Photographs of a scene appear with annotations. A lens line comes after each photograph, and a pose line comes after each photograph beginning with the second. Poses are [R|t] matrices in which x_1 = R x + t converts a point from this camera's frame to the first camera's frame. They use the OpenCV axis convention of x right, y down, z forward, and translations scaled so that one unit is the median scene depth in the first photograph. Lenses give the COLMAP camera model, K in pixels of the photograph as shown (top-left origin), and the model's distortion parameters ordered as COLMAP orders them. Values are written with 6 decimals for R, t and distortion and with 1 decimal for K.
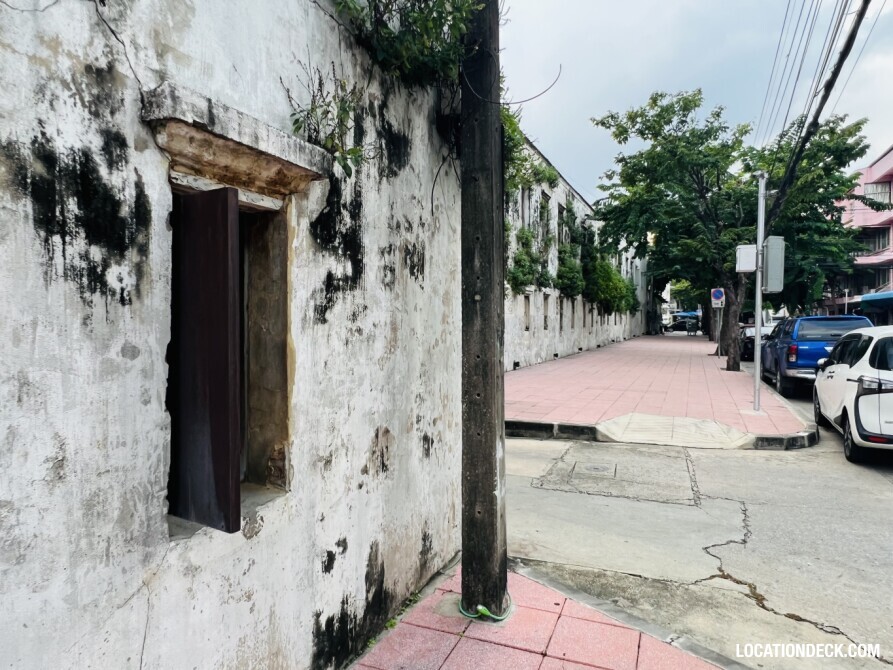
lens RADIAL K [[584.0, 0, 443.0], [0, 584.0, 335.3], [0, 0, 1]] dist [-0.001768, -0.001831]
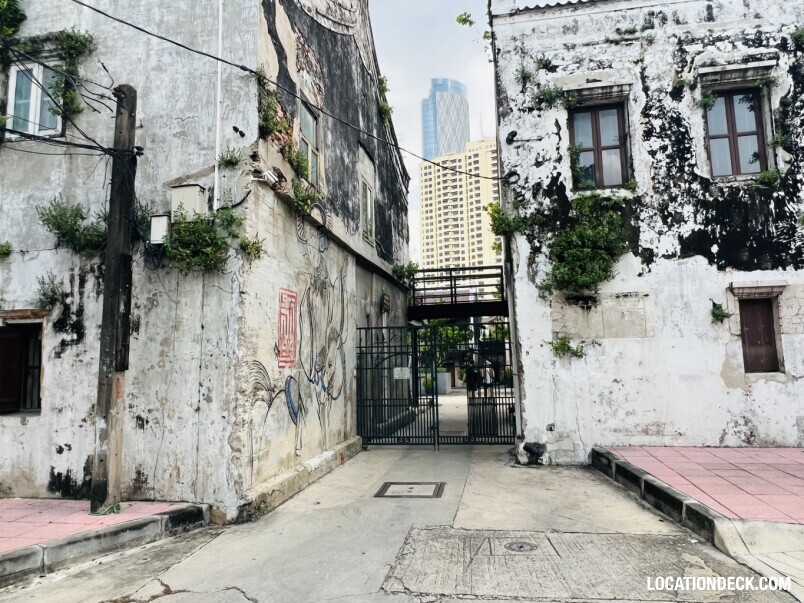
lens RADIAL K [[559.3, 0, 403.1], [0, 559.3, 297.8], [0, 0, 1]] dist [-0.002471, -0.000696]
pose [[0.228632, -0.116785, -0.966483, 2.481922], [-0.006528, 0.992572, -0.121481, 0.005199], [0.973491, 0.034084, 0.226171, 1.784895]]
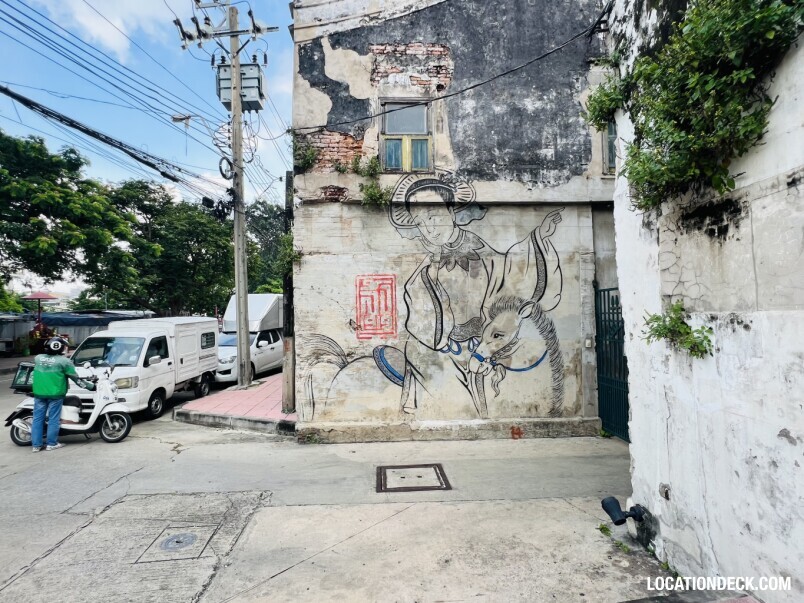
lens RADIAL K [[412.5, 0, 401.5], [0, 412.5, 300.5], [0, 0, 1]] dist [-0.006375, -0.000418]
pose [[-0.906365, -0.002217, -0.422490, 0.593568], [0.004033, 0.999895, -0.013898, -0.175670], [0.422477, -0.014301, -0.906261, 4.154587]]
